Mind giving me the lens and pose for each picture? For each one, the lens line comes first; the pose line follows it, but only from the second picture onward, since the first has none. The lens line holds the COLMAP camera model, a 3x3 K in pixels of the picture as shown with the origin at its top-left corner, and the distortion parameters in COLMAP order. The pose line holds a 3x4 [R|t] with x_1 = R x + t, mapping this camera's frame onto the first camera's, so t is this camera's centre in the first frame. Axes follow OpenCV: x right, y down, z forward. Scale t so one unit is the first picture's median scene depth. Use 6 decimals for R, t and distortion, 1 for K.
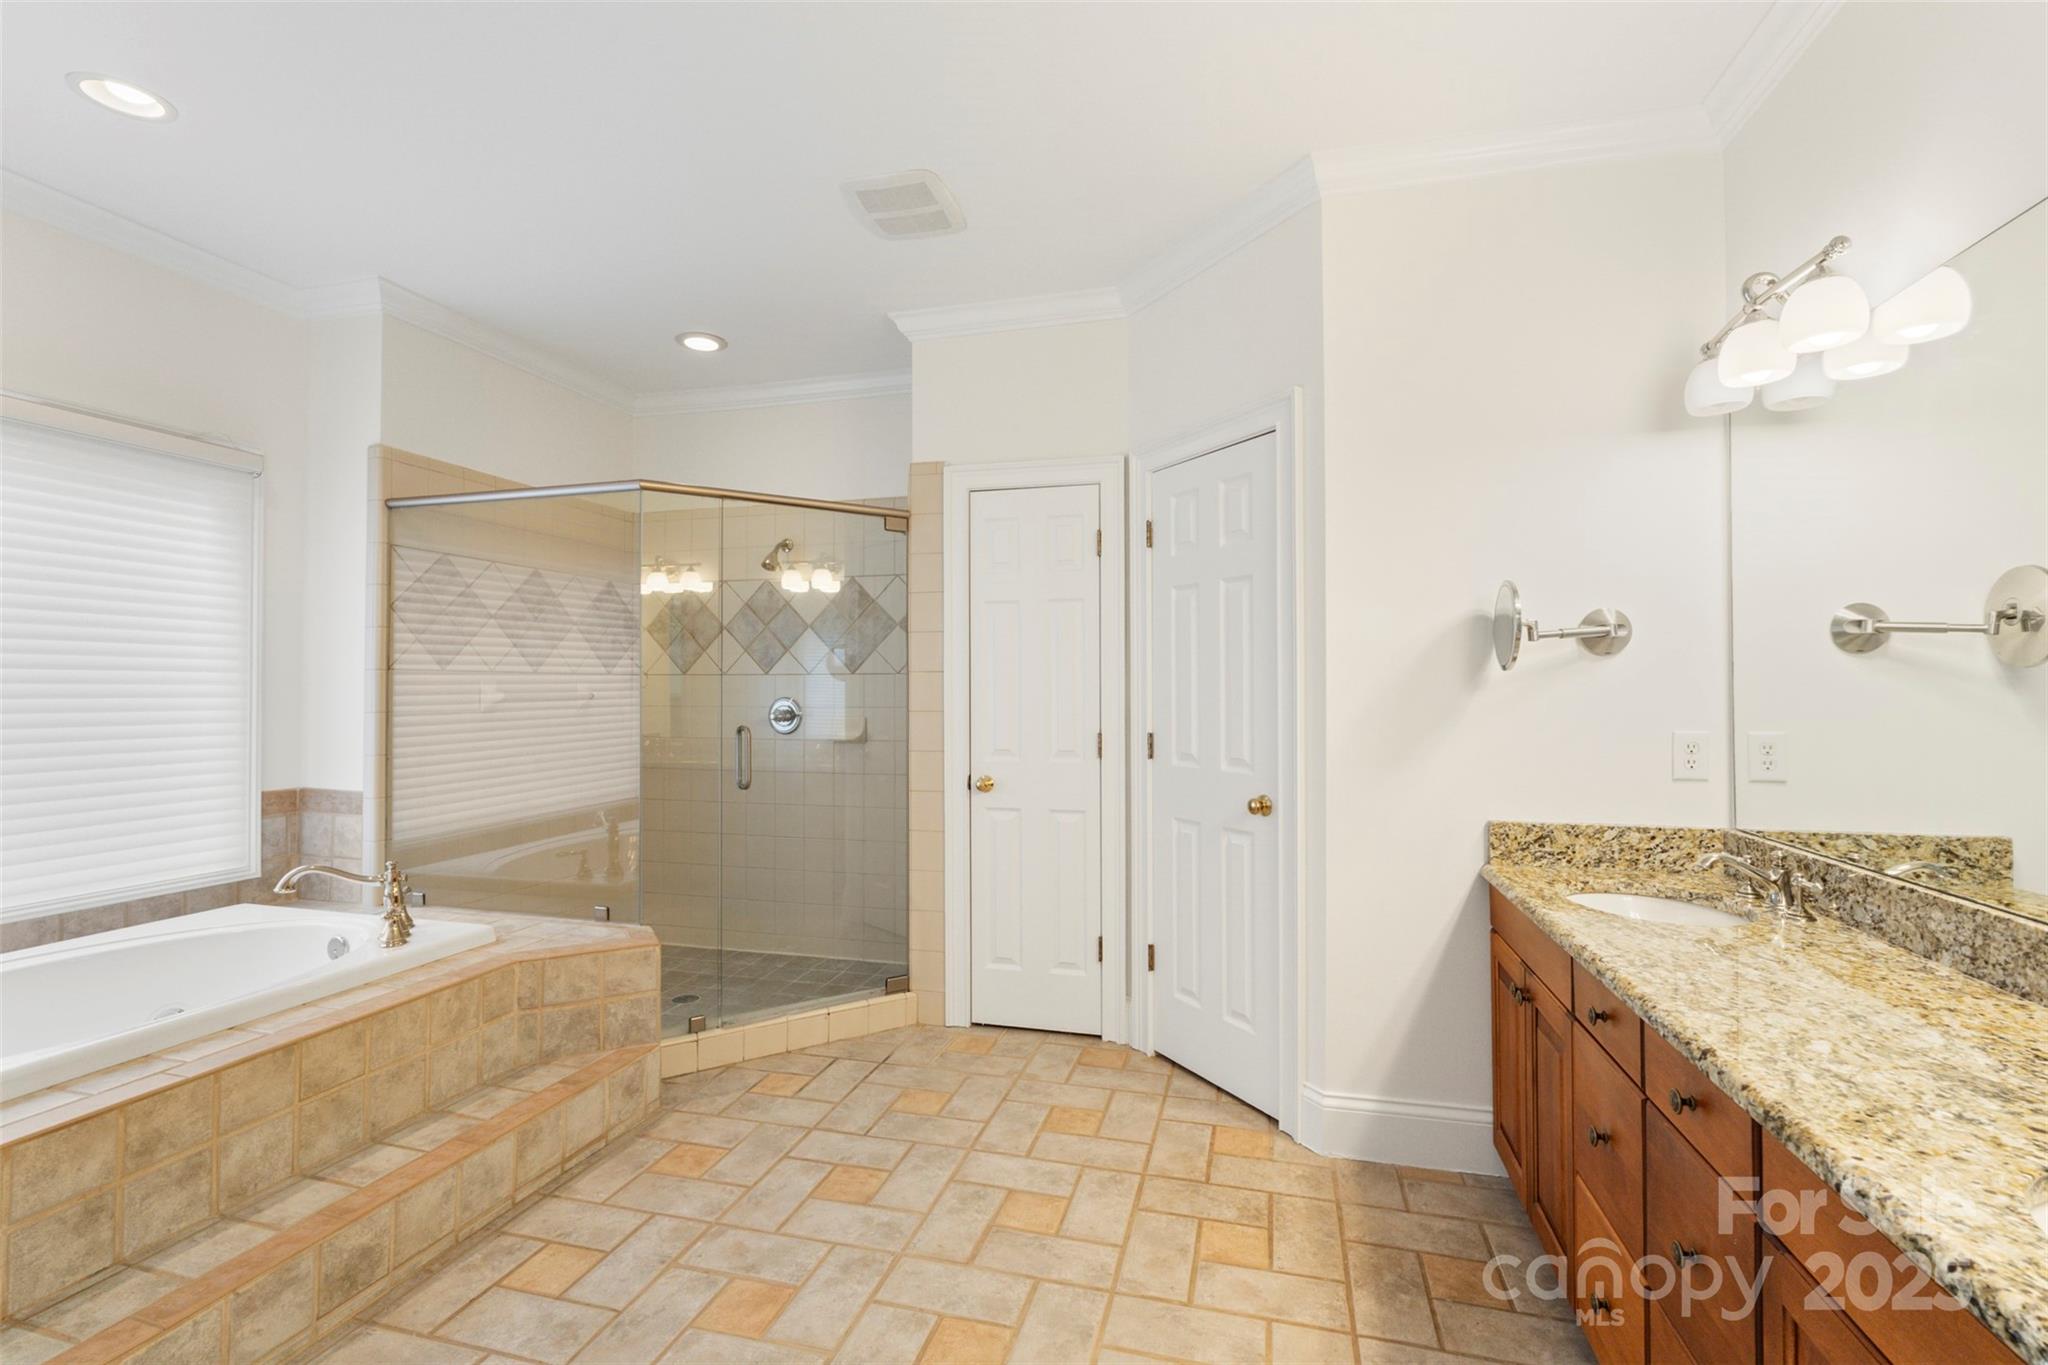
lens RADIAL K [[910.0, 0, 1024.2], [0, 910.0, 678.0], [0, 0, 1]] dist [-0.001793, 0.000421]
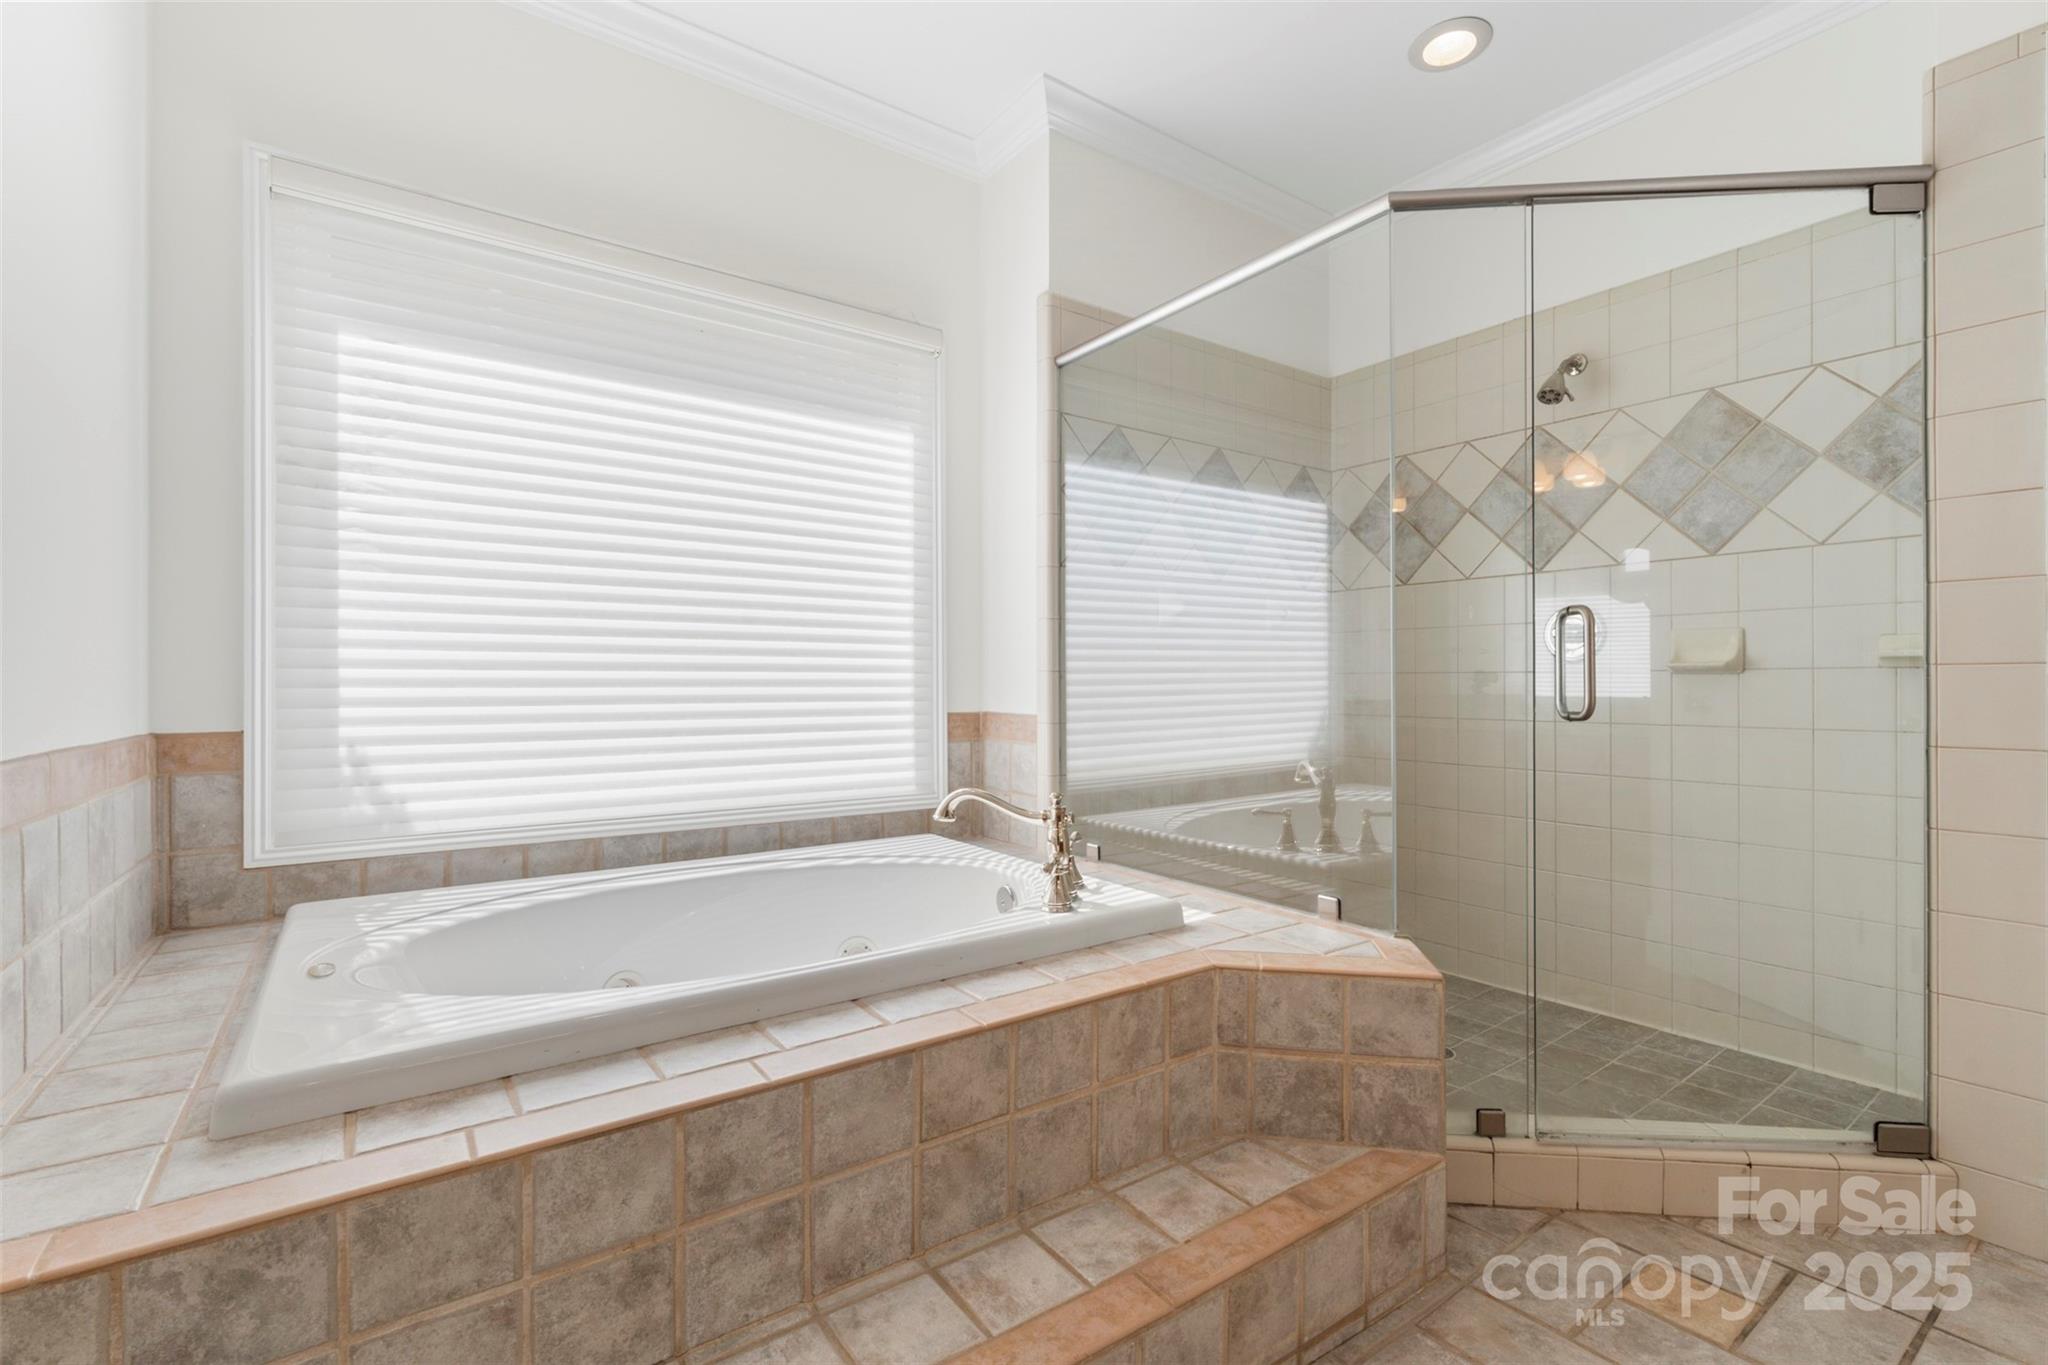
lens RADIAL K [[910.0, 0, 1024.2], [0, 910.0, 678.0], [0, 0, 1]] dist [-0.001793, 0.000421]
pose [[0.777078, -0.004890, -0.629385, -0.269804], [0.008936, 0.999955, 0.003265, 0.111805], [0.629341, -0.008161, 0.777086, 0.439181]]
